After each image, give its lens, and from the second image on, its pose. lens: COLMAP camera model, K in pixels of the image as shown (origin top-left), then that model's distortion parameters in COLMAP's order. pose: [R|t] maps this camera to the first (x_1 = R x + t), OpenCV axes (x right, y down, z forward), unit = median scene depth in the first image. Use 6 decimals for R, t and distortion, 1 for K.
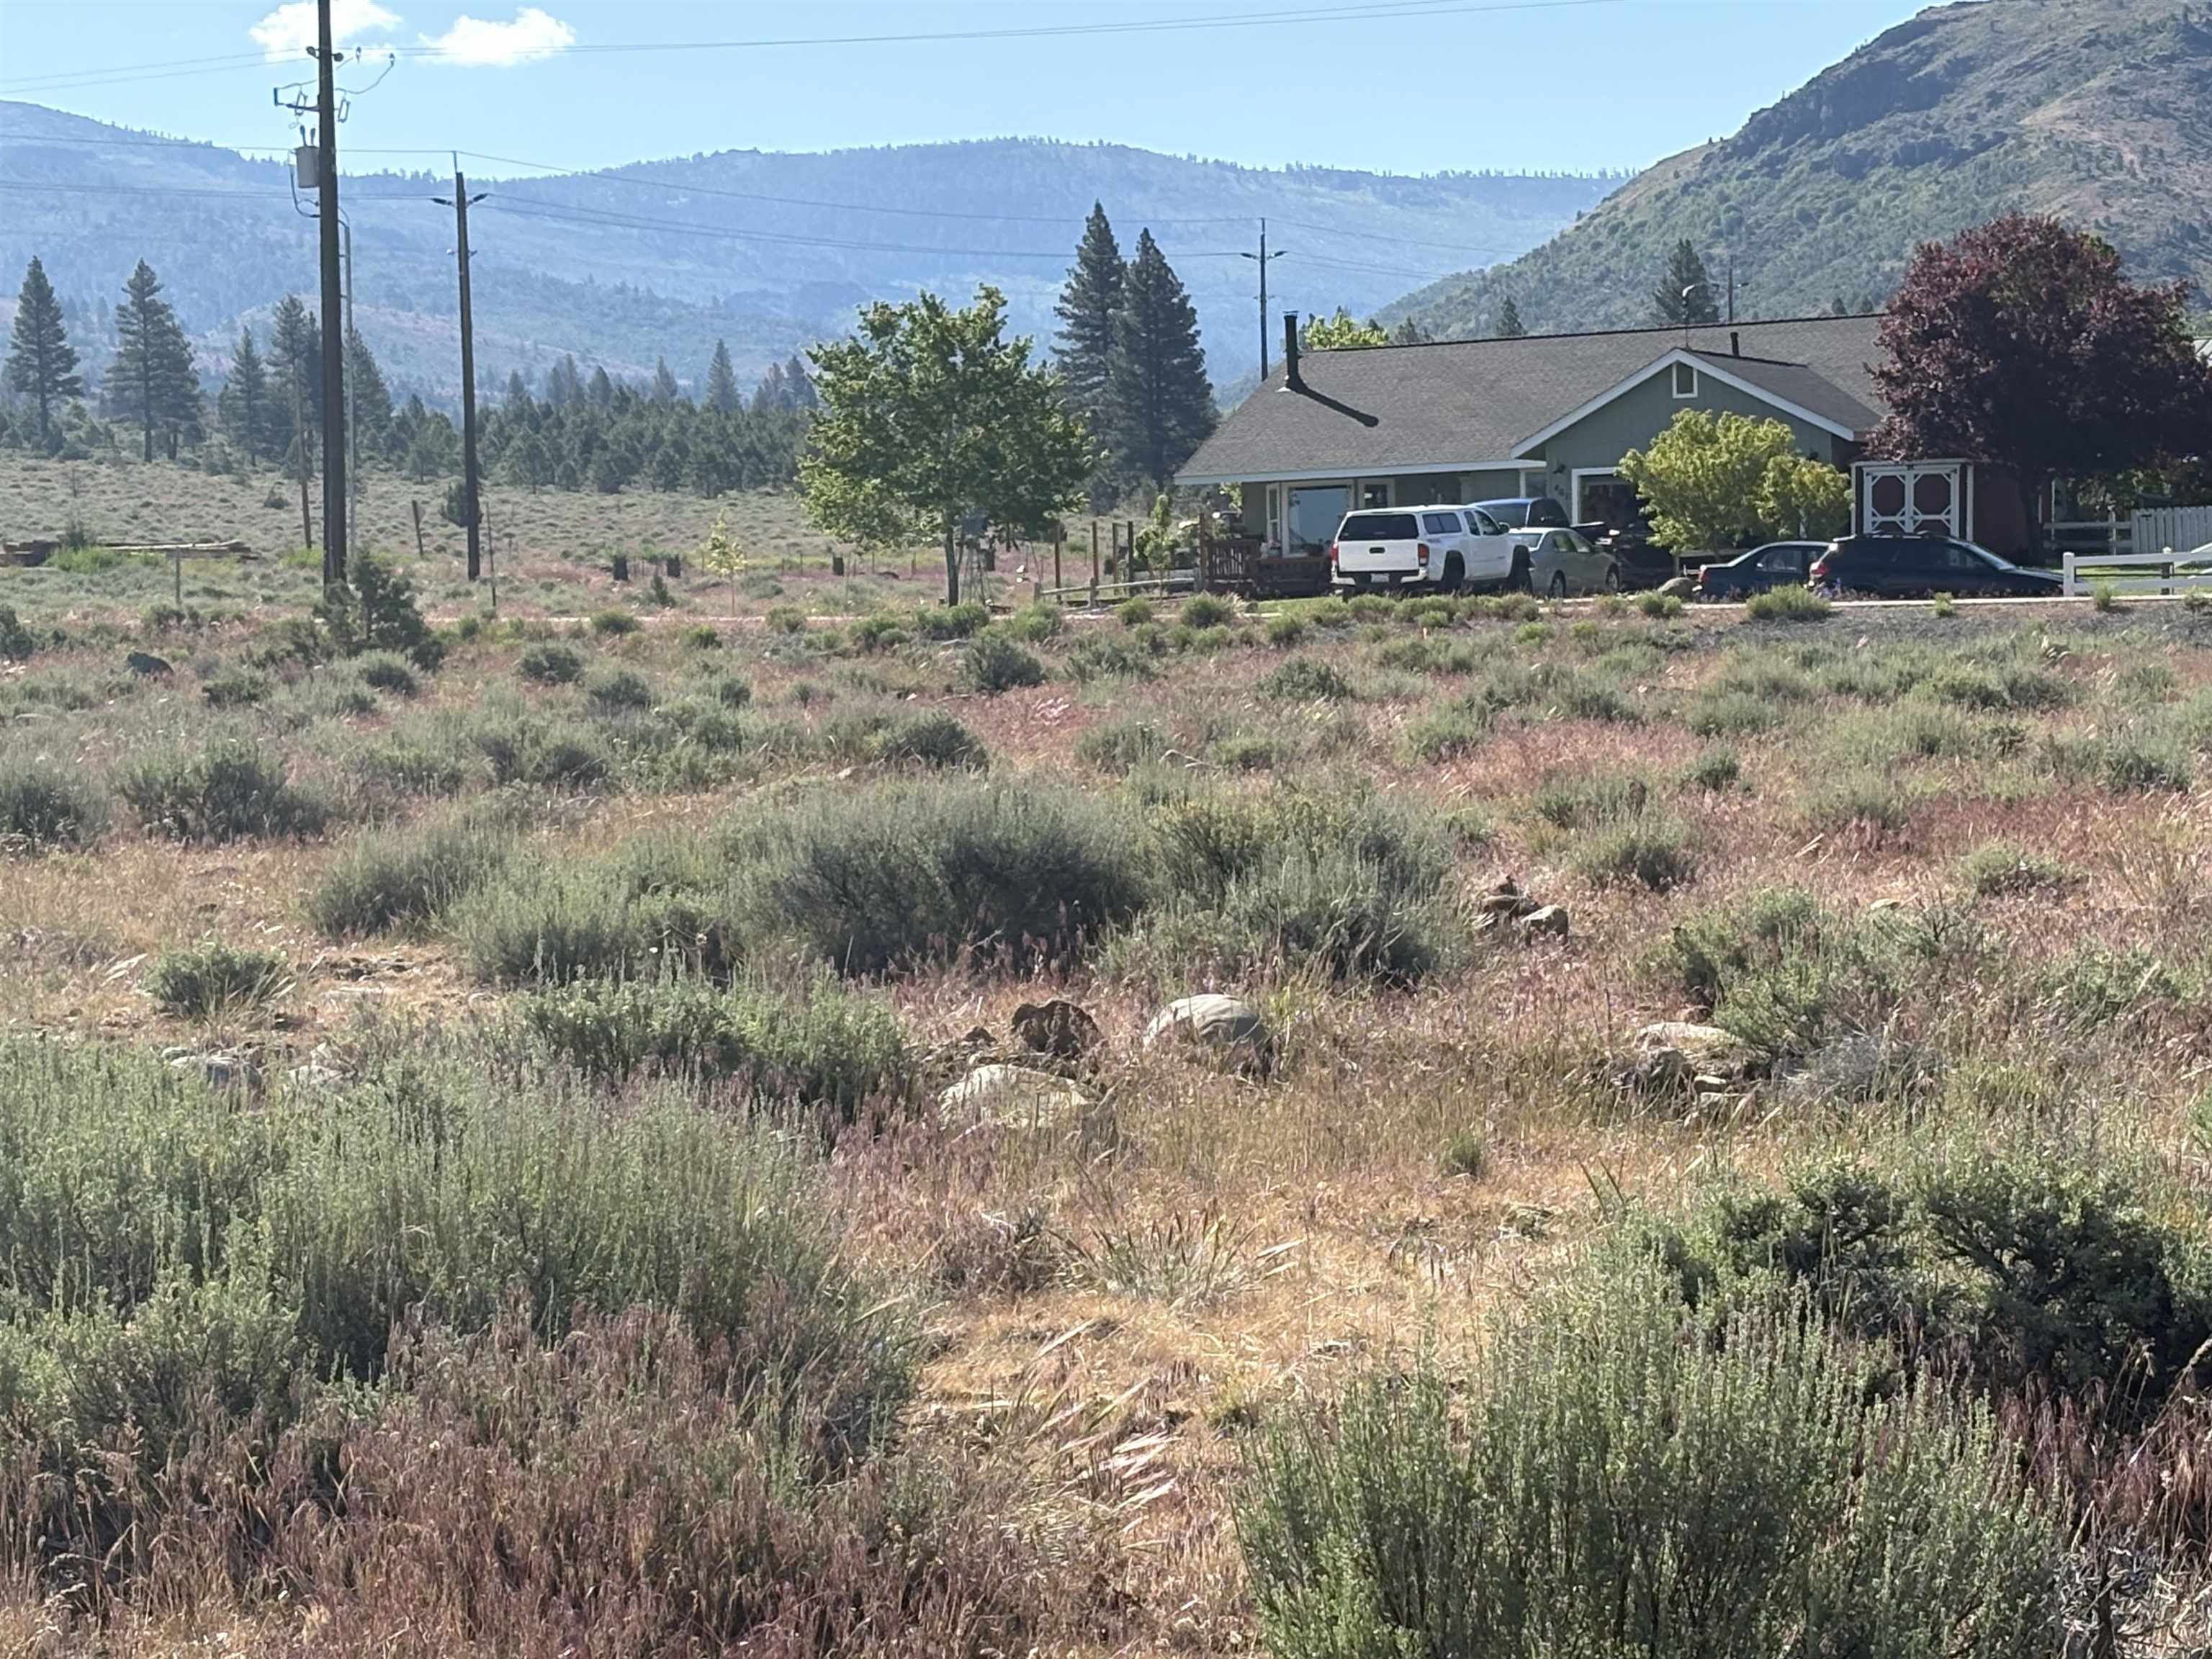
lens RADIAL K [[4949.4, 0, 1147.2], [0, 4949.4, 827.3], [0, 0, 1]] dist [0.328124, -0.849429]
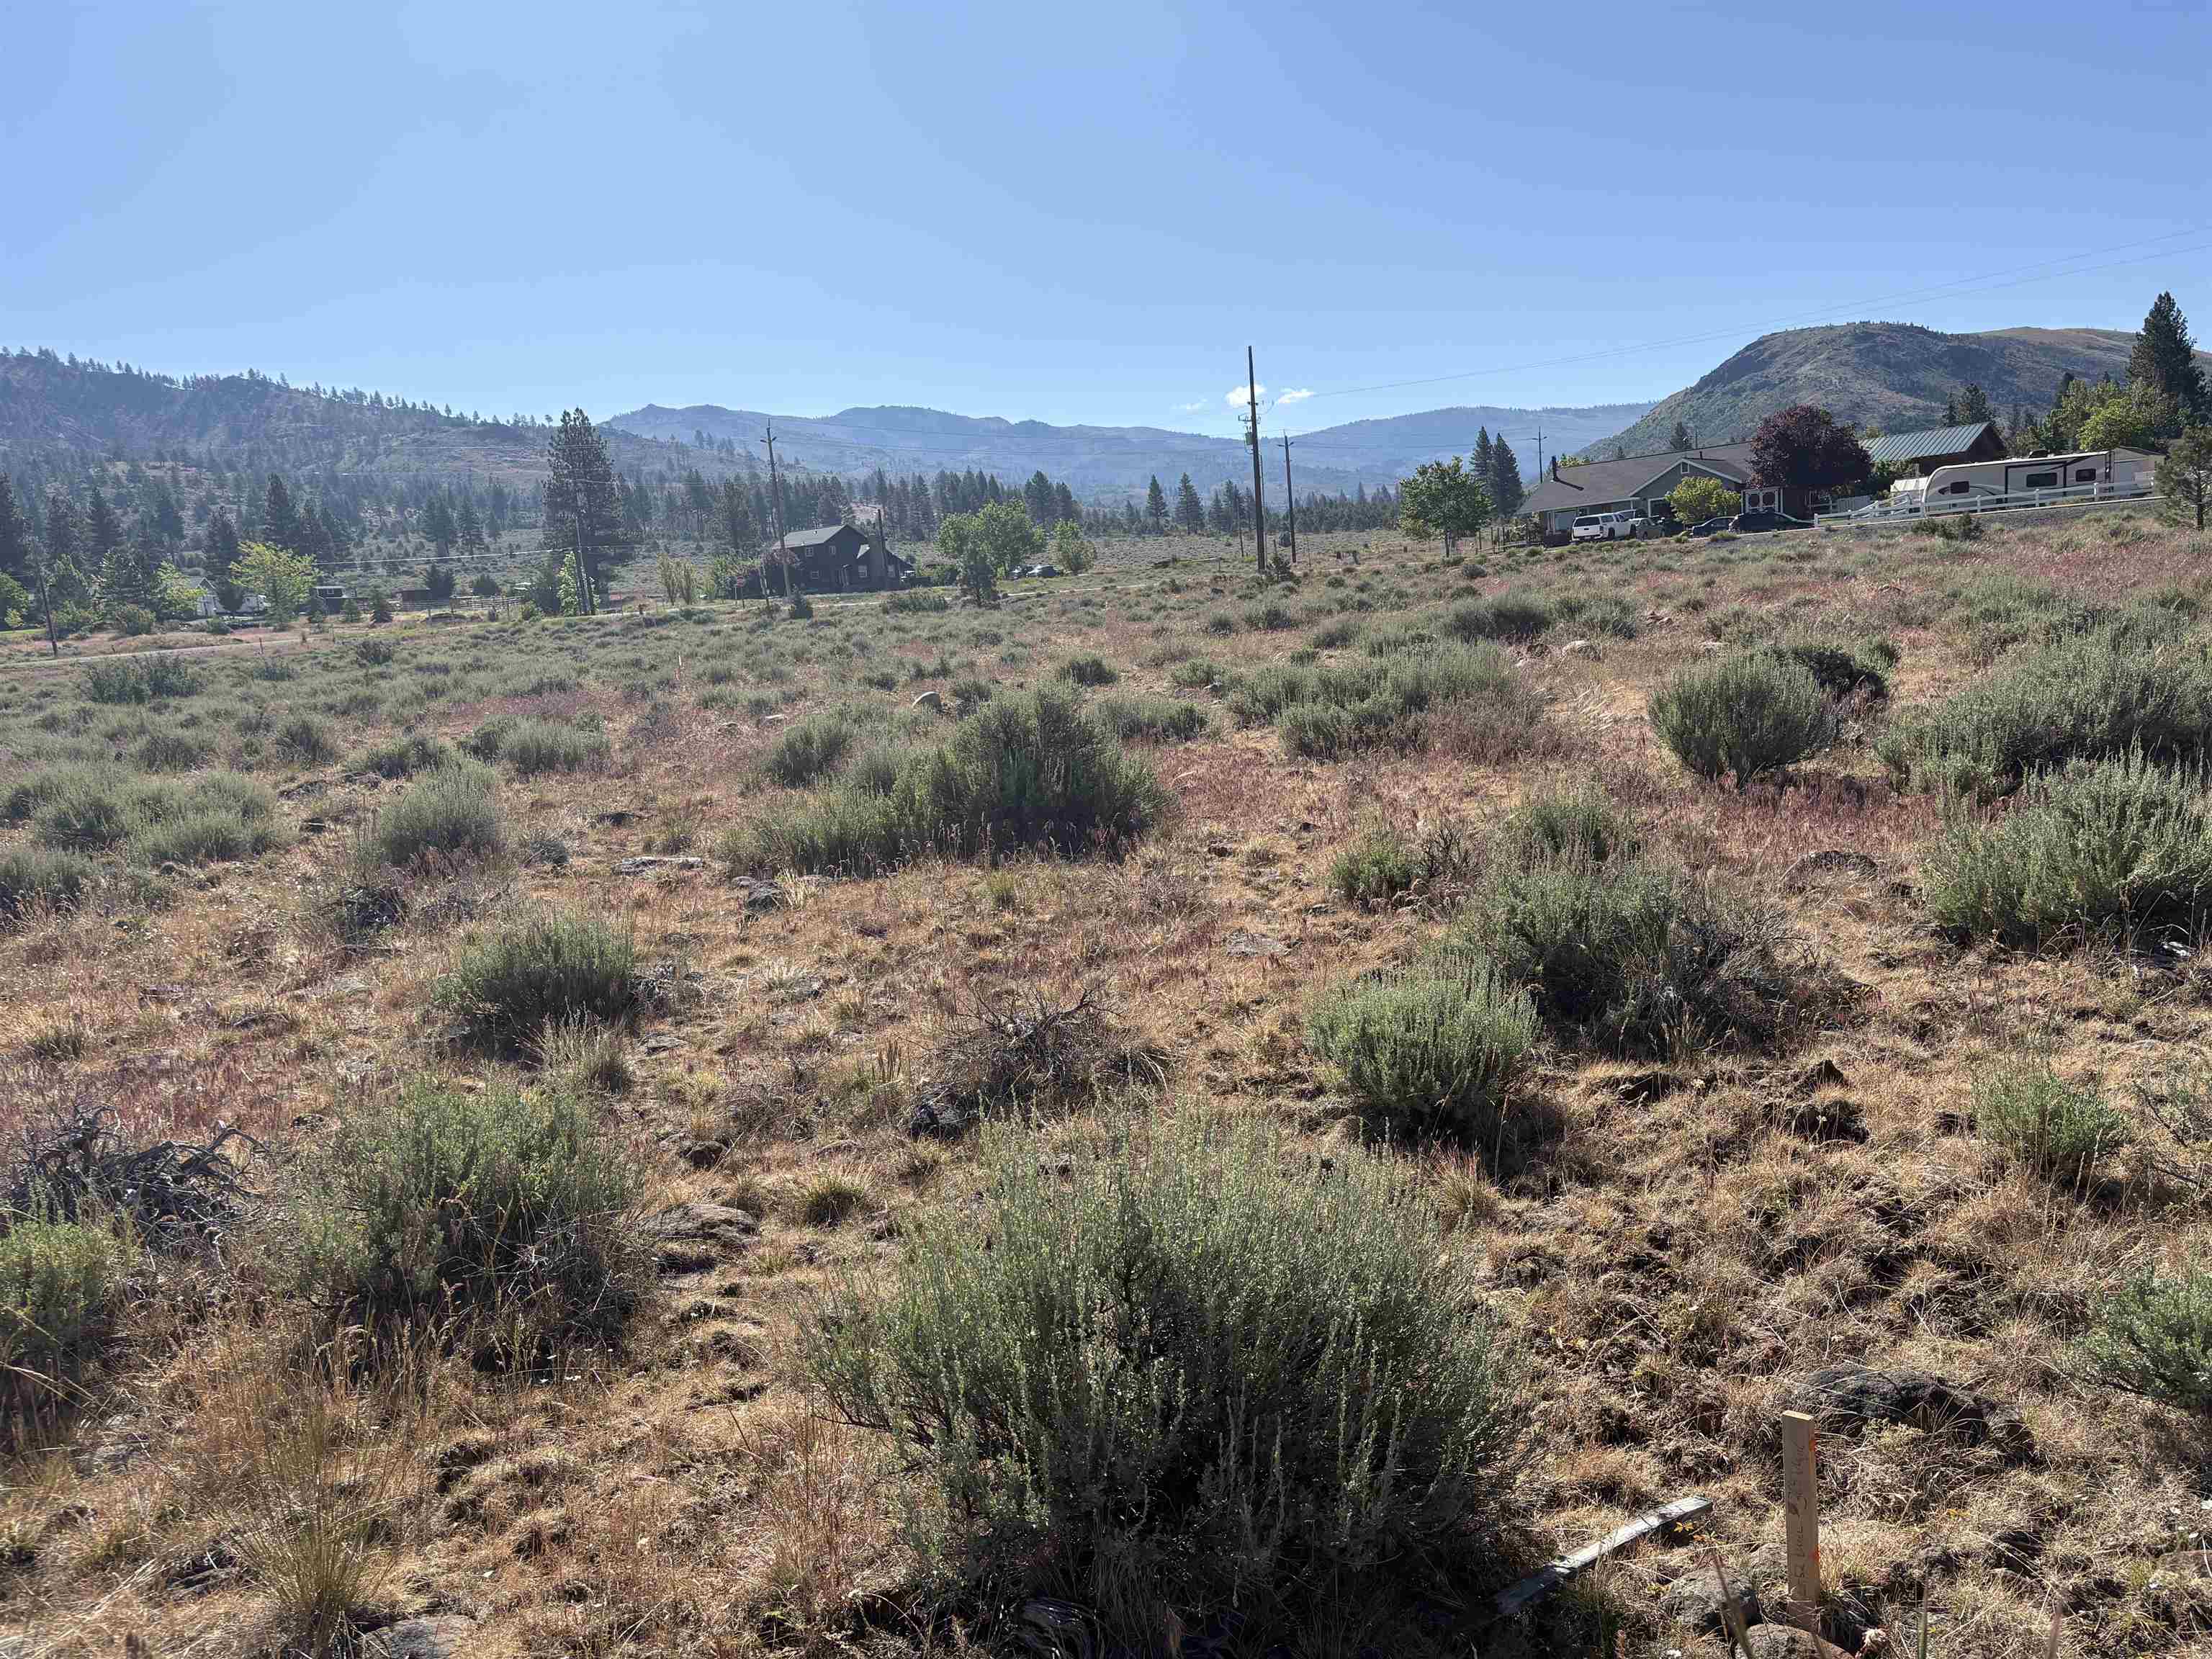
lens RADIAL K [[1665.5, 0, 1106.0], [0, 1665.5, 829.5], [0, 0, 1]] dist [0.022150, -0.003696]
pose [[0.975098, -0.036187, -0.218802, -0.026526], [0.058798, 0.993475, 0.097727, 0.012853], [0.213838, -0.108159, 0.970863, -0.129354]]
